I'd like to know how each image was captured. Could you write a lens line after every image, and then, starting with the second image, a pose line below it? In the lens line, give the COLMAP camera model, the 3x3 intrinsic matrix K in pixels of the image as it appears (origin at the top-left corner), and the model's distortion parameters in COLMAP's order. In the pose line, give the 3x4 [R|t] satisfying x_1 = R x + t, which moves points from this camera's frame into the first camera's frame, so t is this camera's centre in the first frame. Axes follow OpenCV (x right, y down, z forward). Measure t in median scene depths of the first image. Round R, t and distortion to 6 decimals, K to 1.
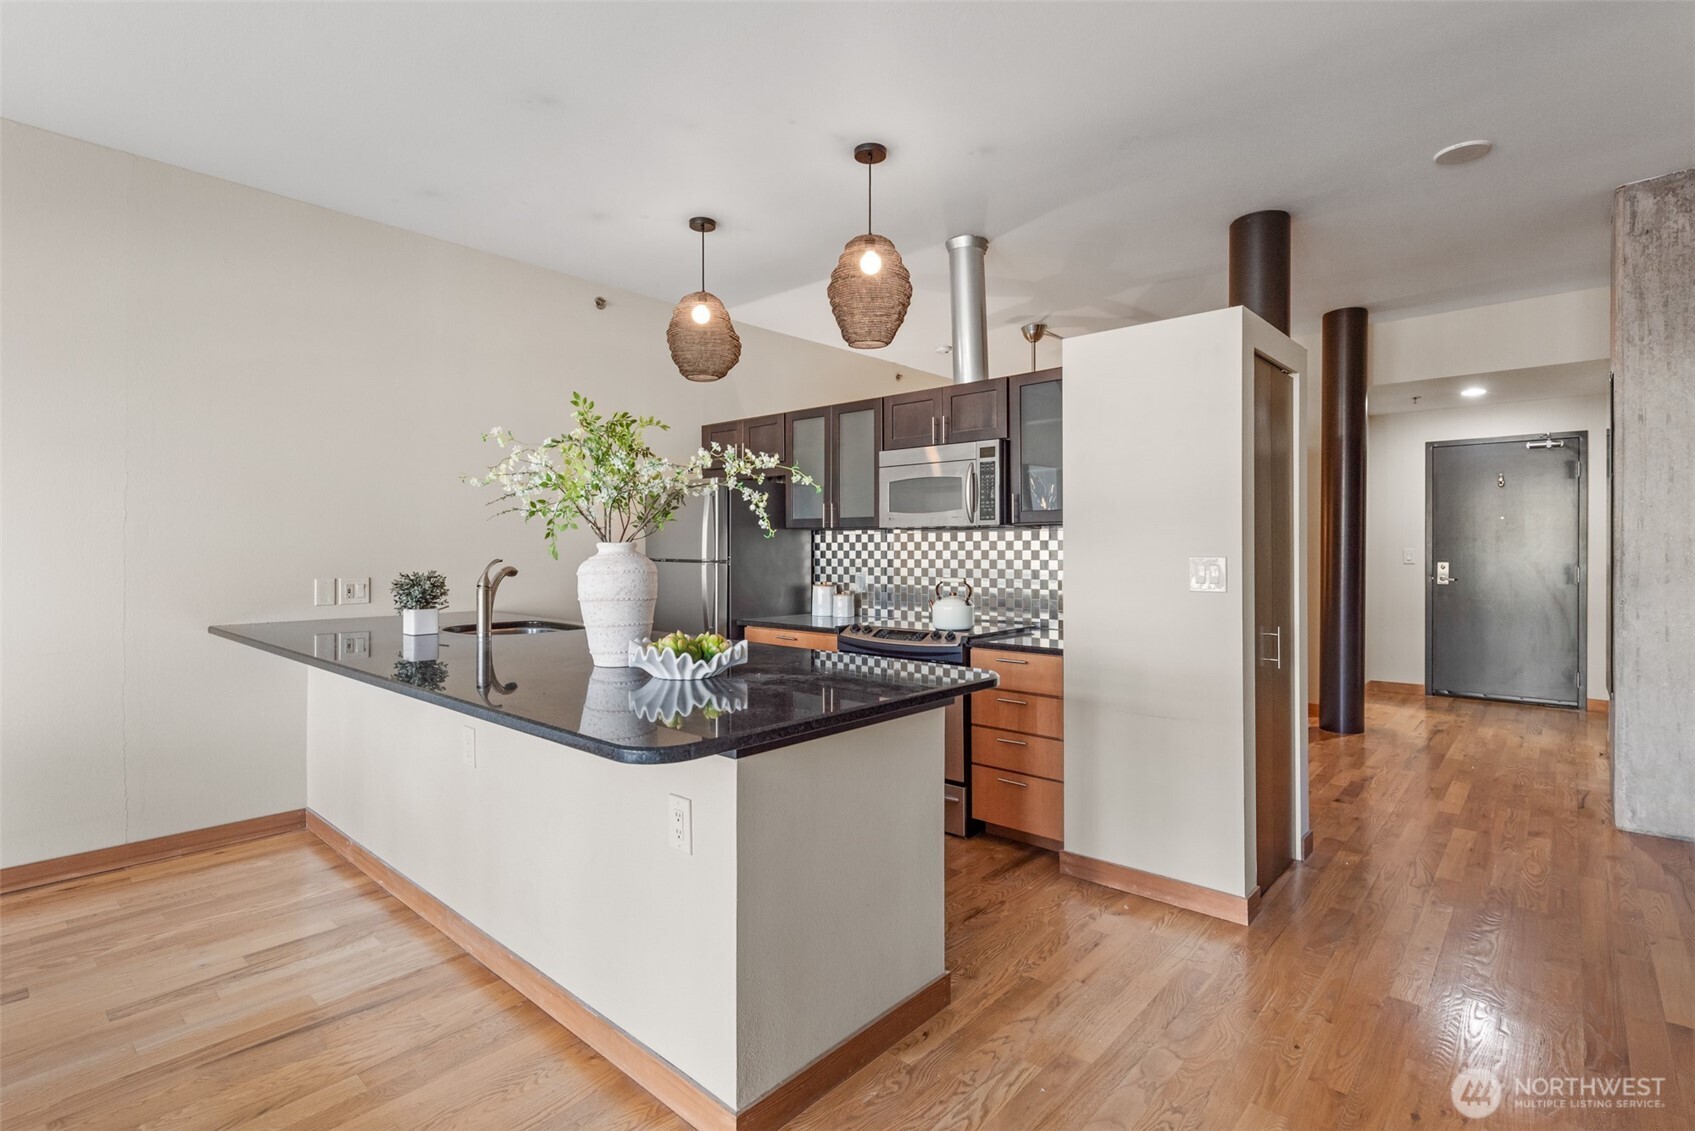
lens RADIAL K [[816.4, 0, 849.2], [0, 816.4, 557.3], [0, 0, 1]] dist [0.000062, 0.000218]
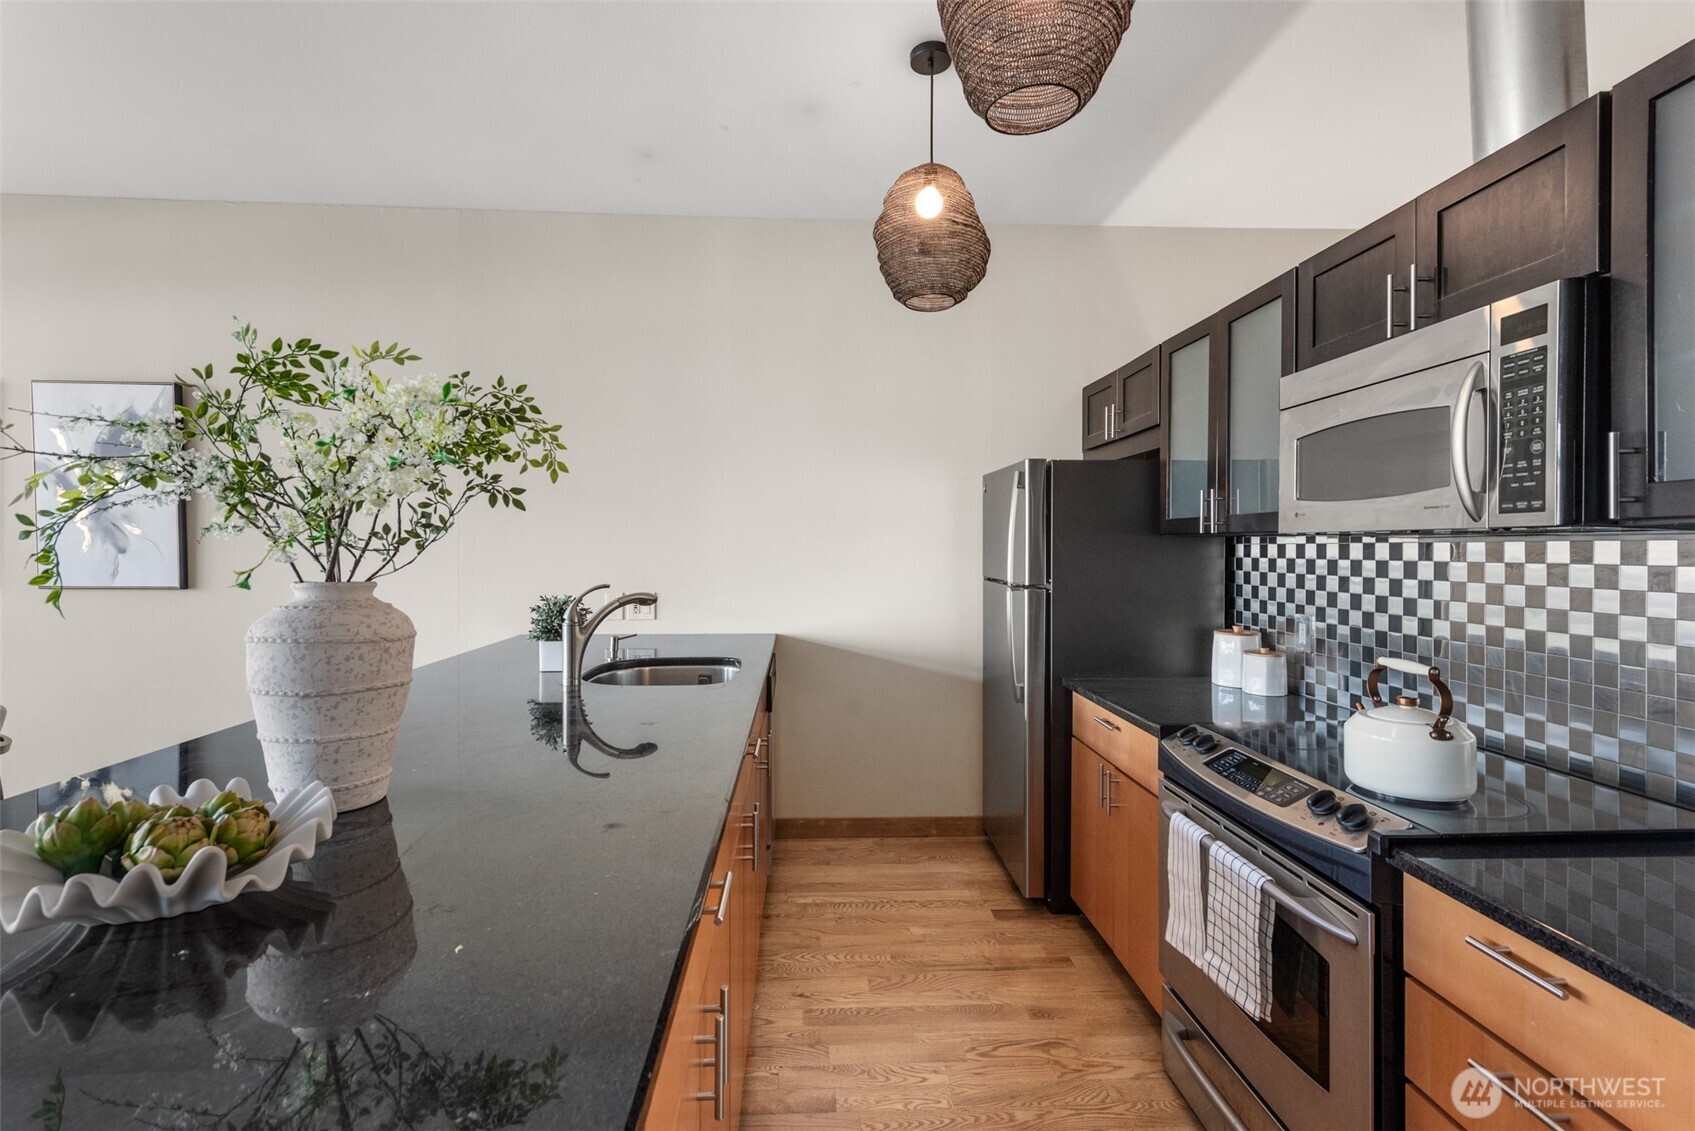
lens RADIAL K [[759.7, 0, 842.0], [0, 759.7, 557.1], [0, 0, 1]] dist [0.003159, 0.000218]
pose [[0.695860, 0.010119, -0.718106, 0.173474], [-0.009903, 0.999941, 0.004494, -0.019721], [0.718109, 0.003984, 0.695919, 0.463256]]
